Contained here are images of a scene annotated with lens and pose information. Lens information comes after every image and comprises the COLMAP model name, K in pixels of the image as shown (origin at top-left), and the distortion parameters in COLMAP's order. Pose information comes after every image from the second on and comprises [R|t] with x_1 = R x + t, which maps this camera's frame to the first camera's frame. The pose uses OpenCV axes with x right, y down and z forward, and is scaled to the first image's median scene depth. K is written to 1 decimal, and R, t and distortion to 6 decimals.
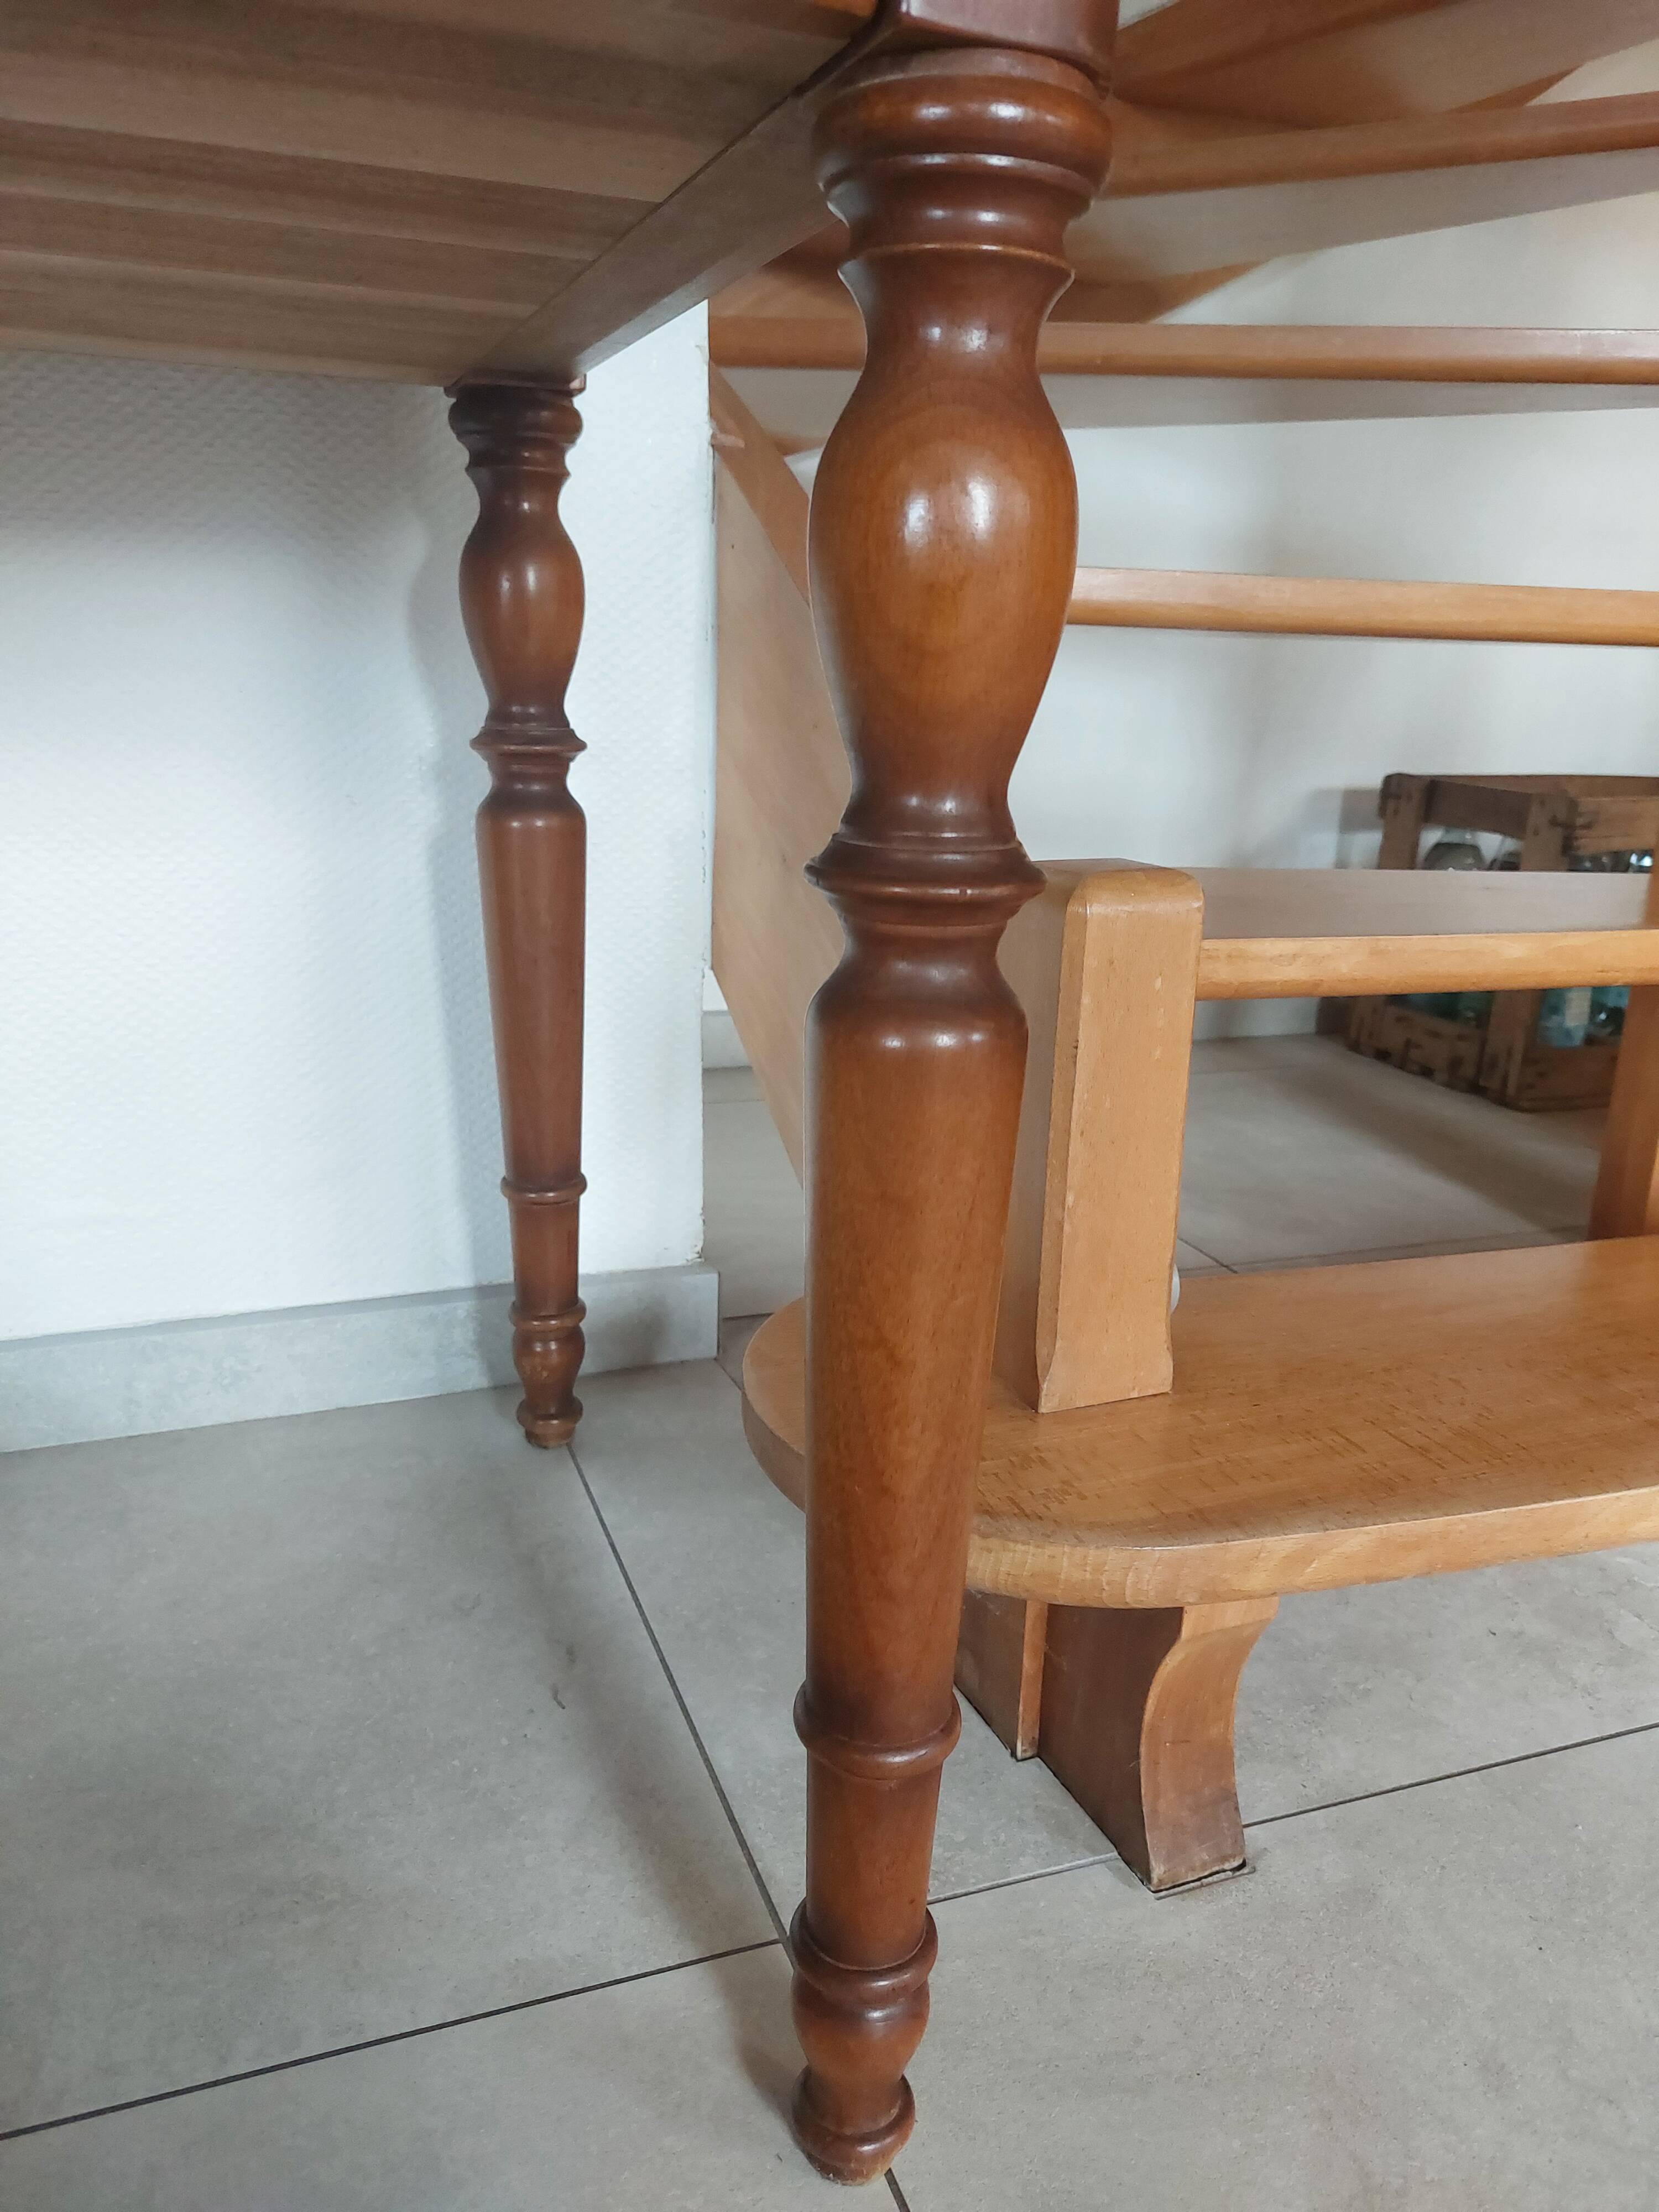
lens RADIAL K [[1631.3, 0, 827.4], [0, 1631.3, 1115.6], [0, 0, 1]] dist [0.054580, -0.063385]
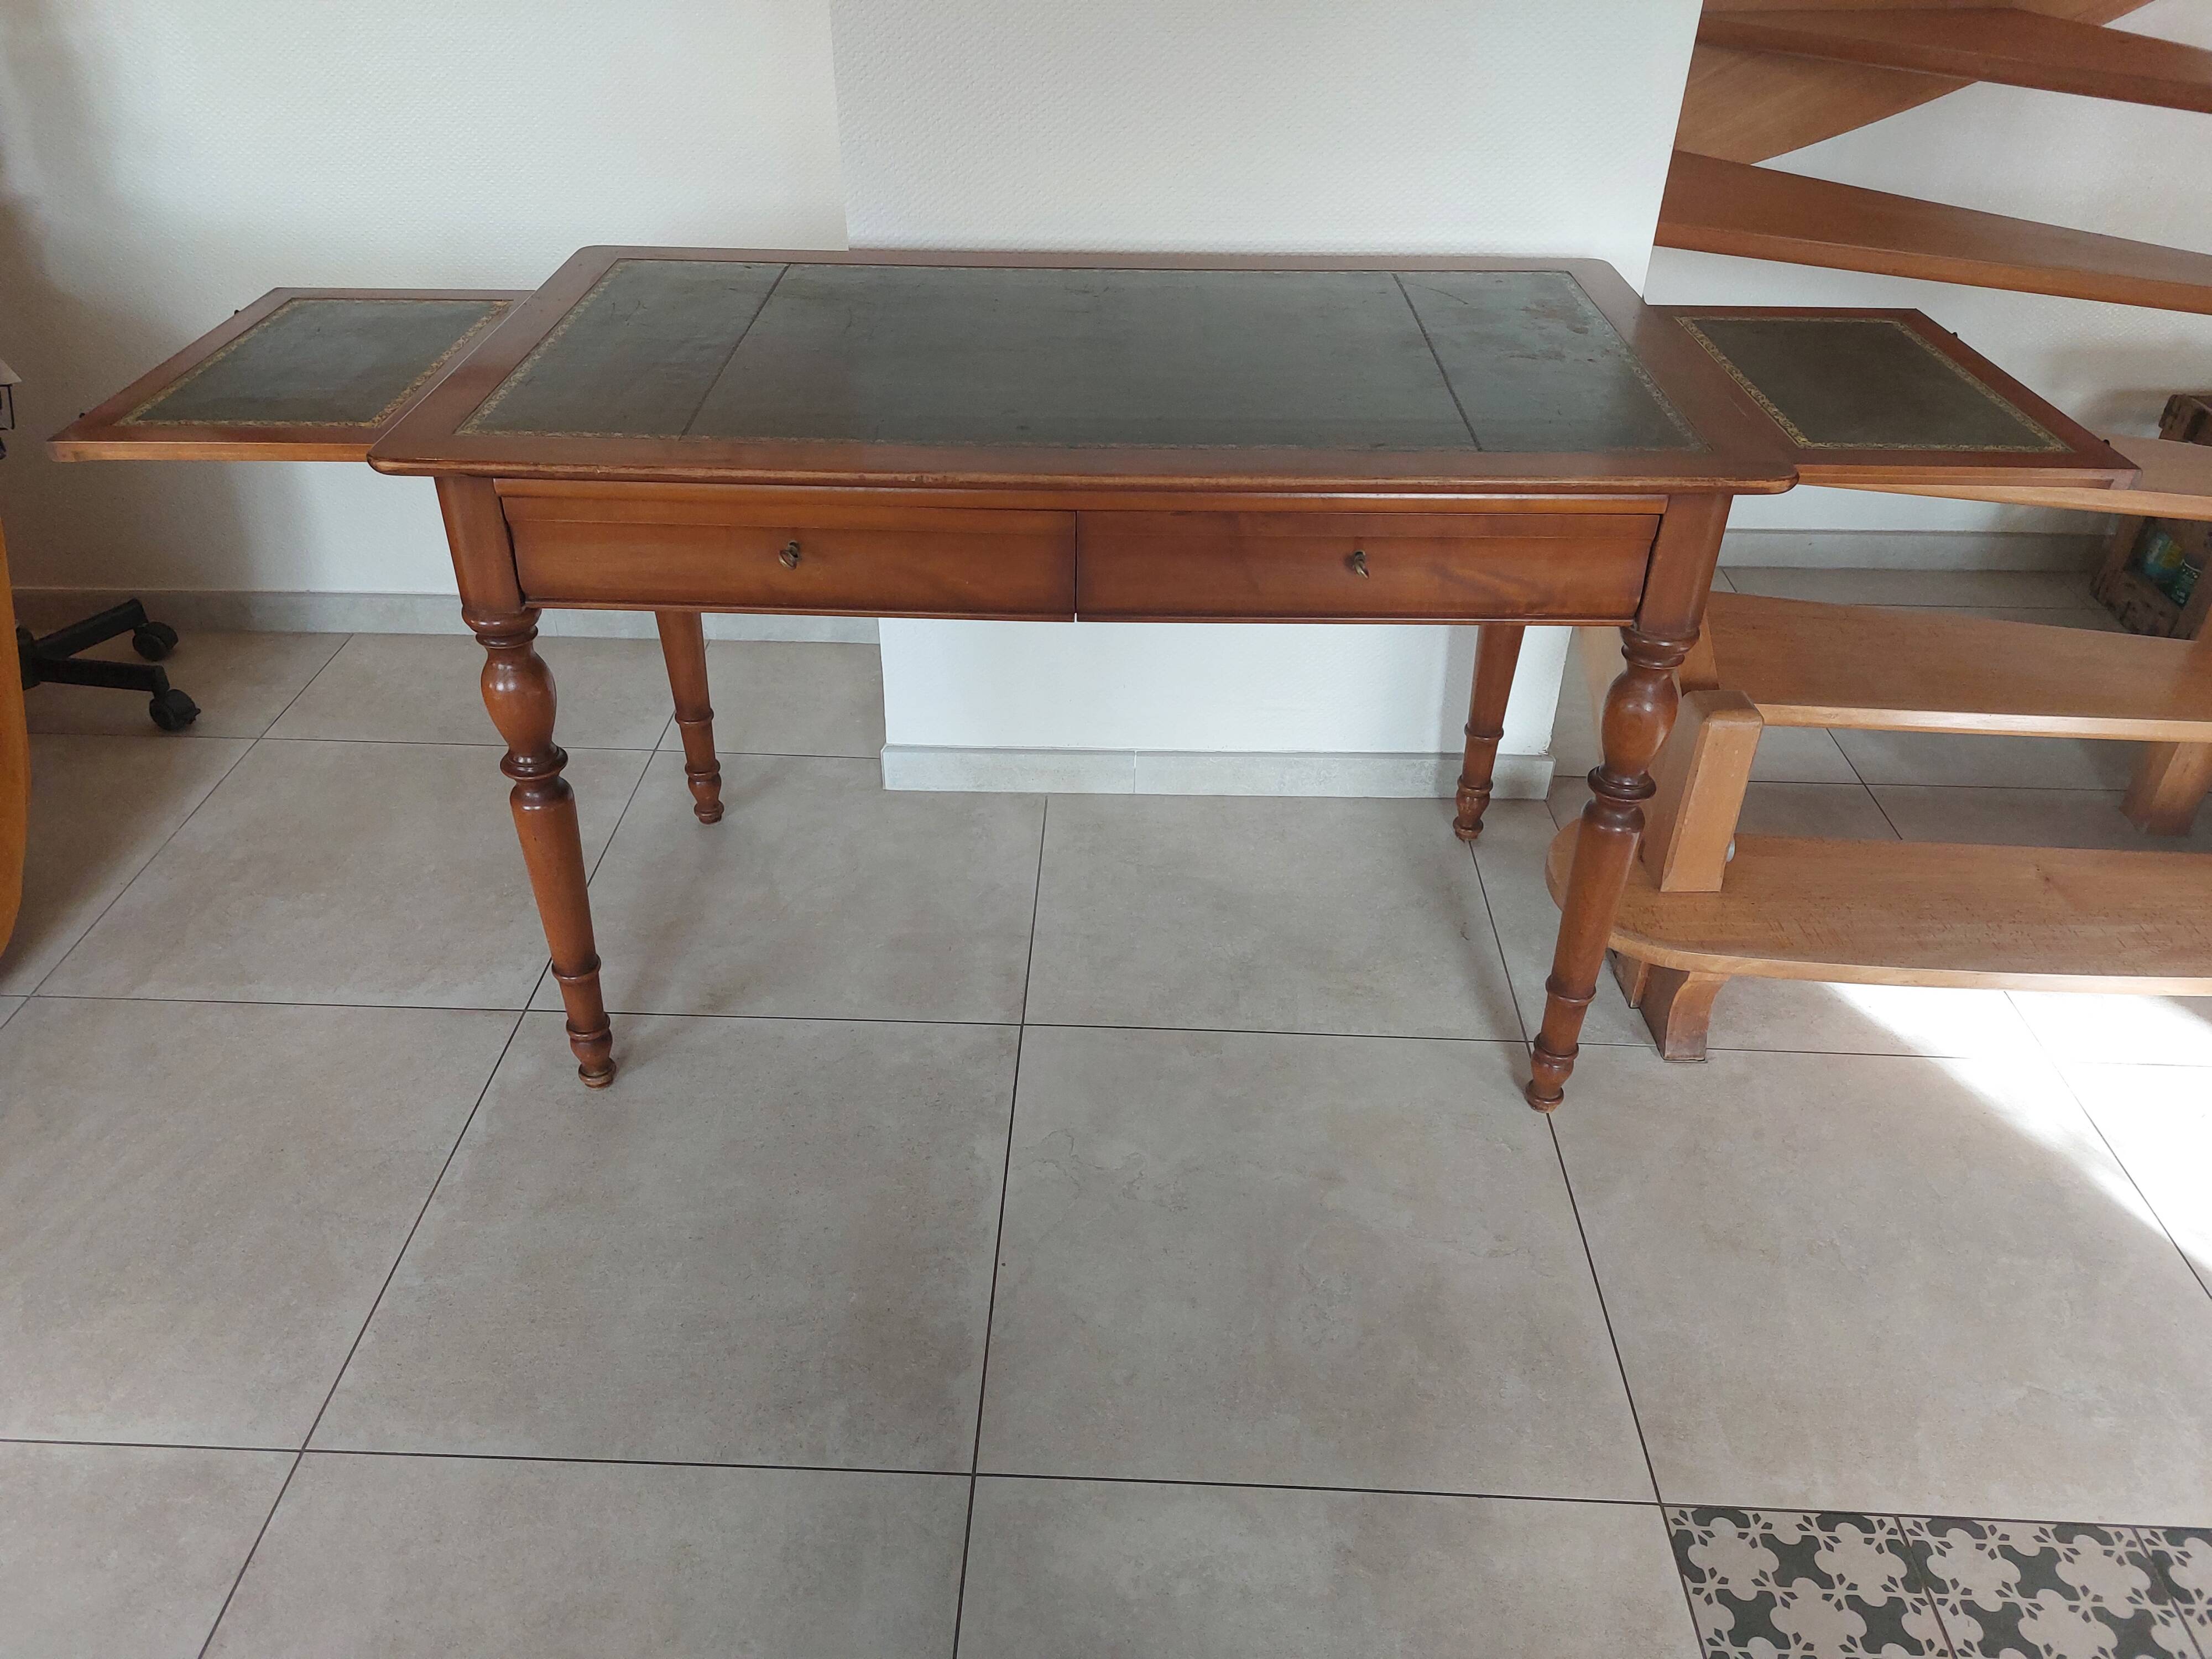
lens RADIAL K [[1631.3, 0, 1059.4], [0, 1631.3, 852.4], [0, 0, 1]] dist [0.054580, -0.063385]
pose [[0.922916, 0.197523, -0.330469, 0.099633], [-0.081649, 0.939254, 0.333371, -0.699359], [0.376243, -0.280691, 0.882980, -1.734536]]
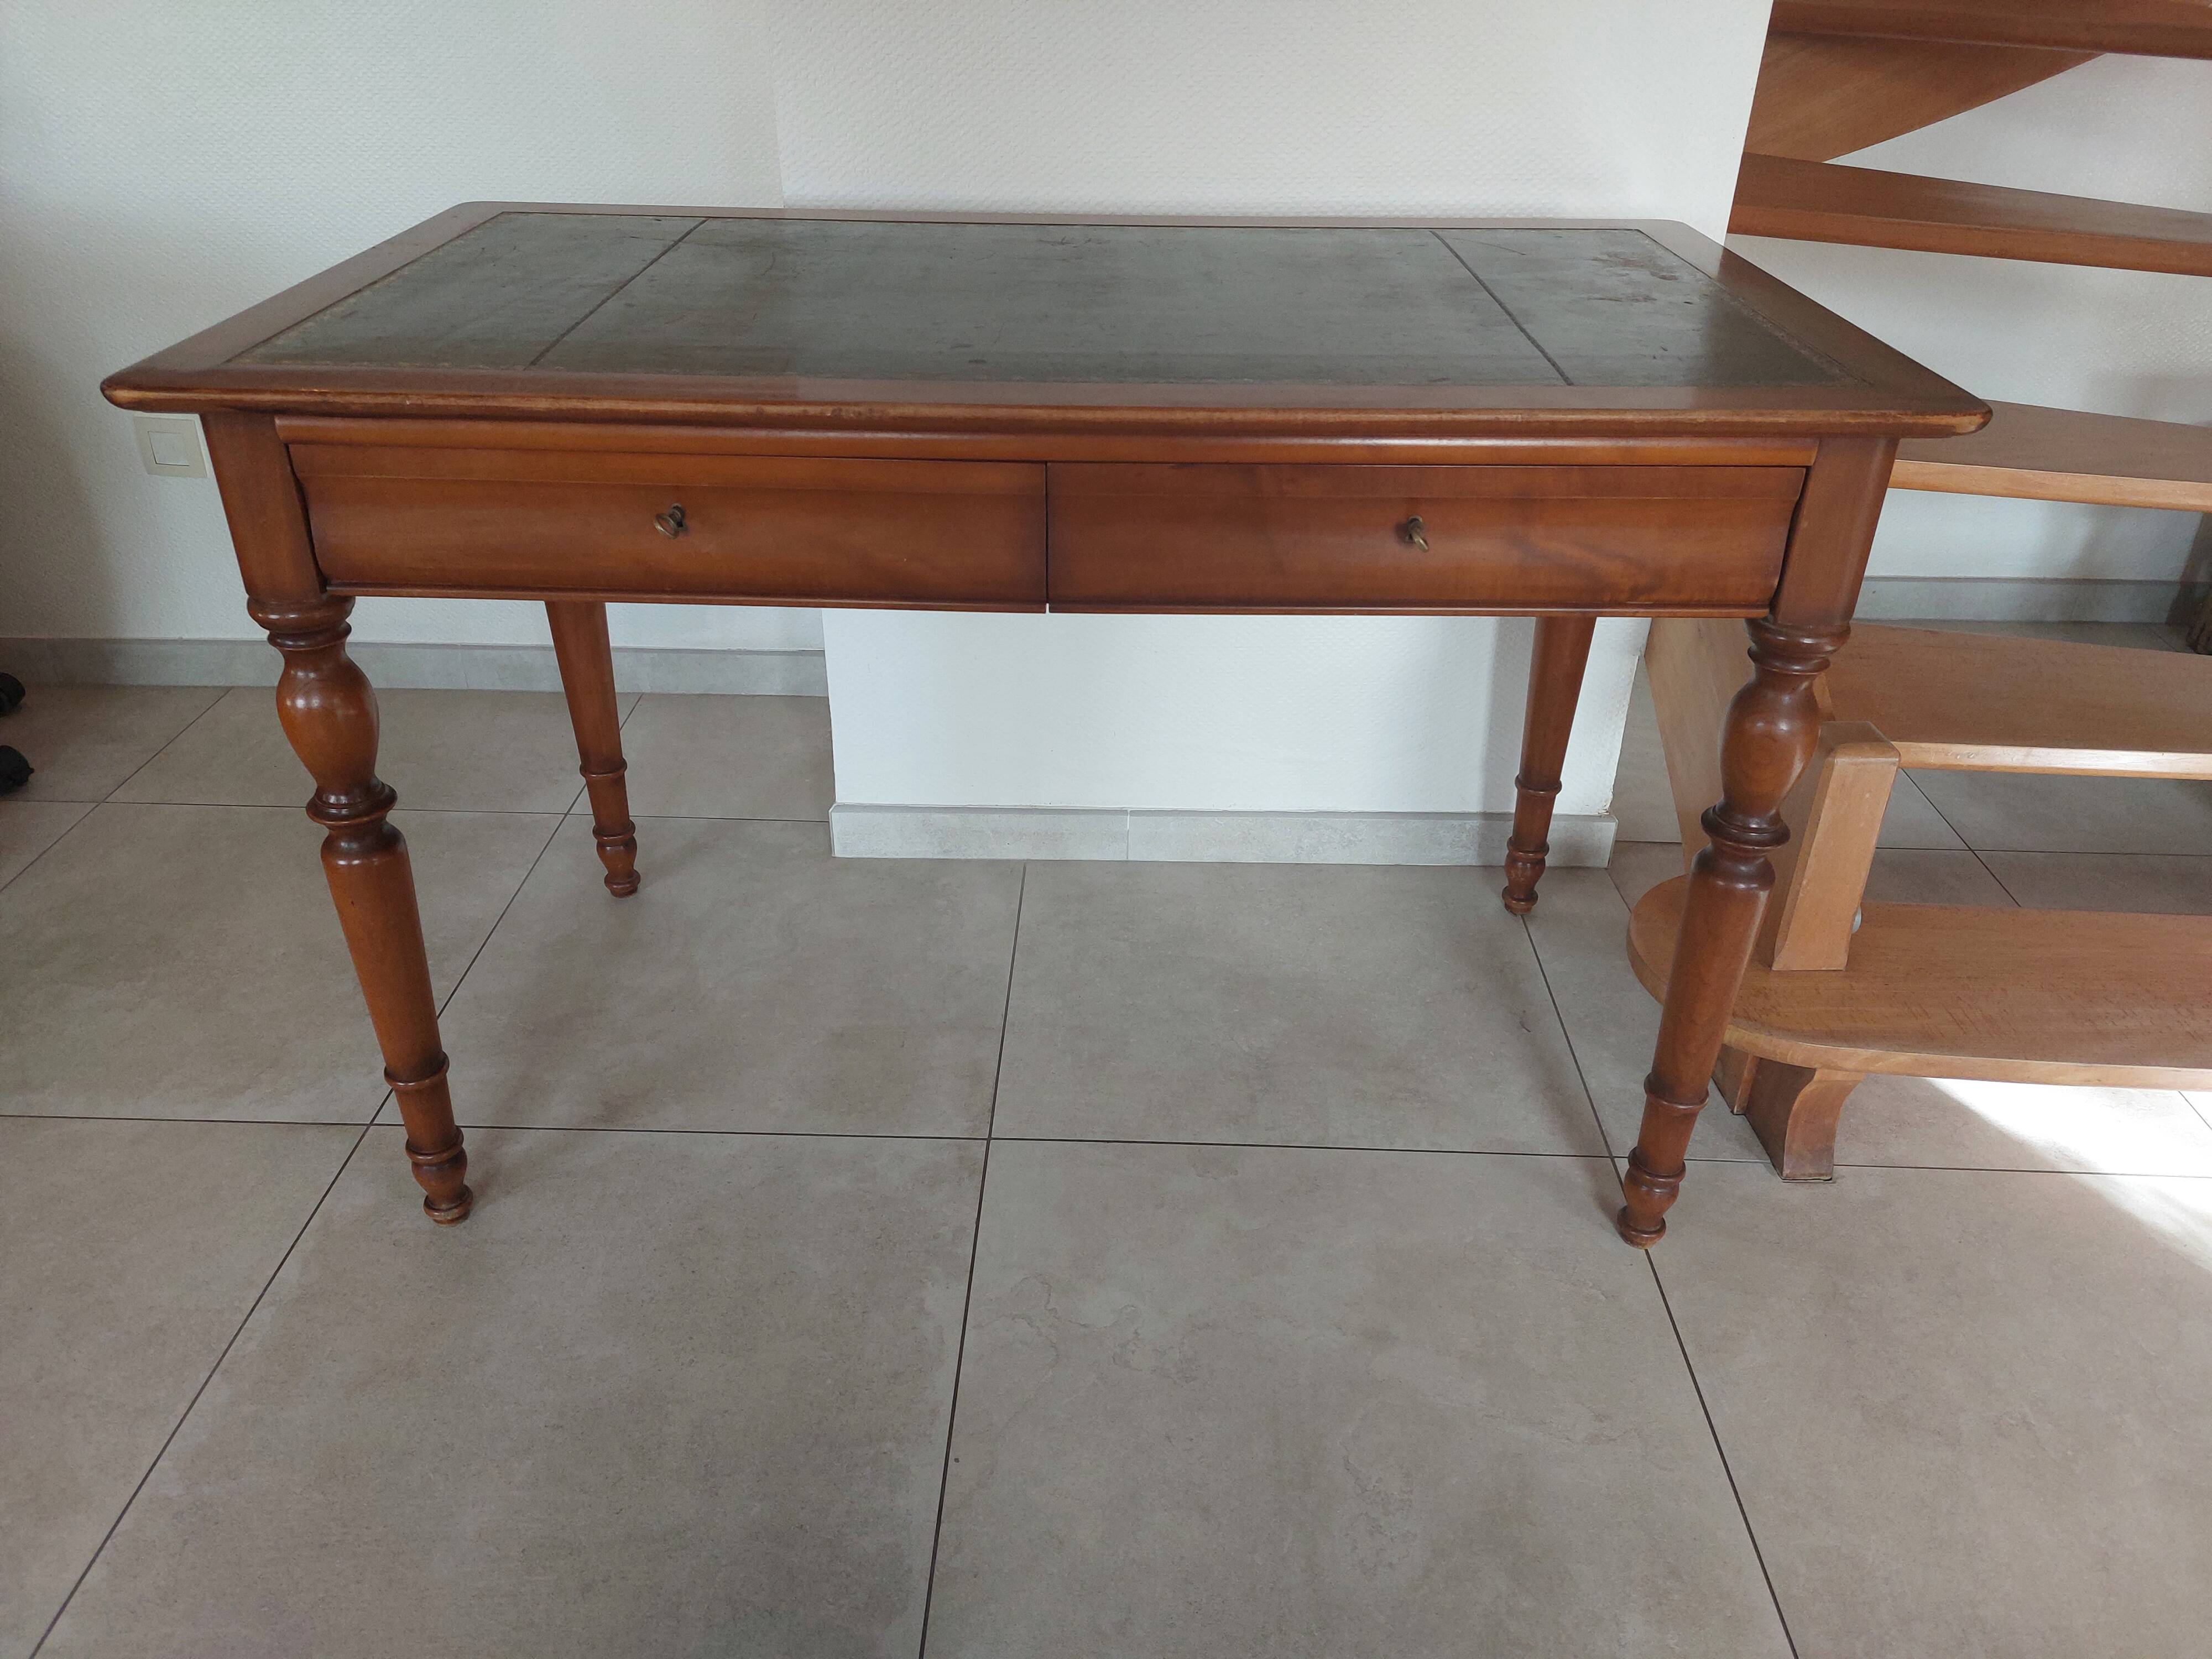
lens RADIAL K [[1631.3, 0, 1086.3], [0, 1631.3, 831.6], [0, 0, 1]] dist [0.054580, -0.063385]
pose [[0.929326, 0.170810, -0.327380, -0.032759], [-0.084754, 0.961580, 0.261115, -0.493864], [0.359403, -0.214914, 0.908098, -1.284294]]
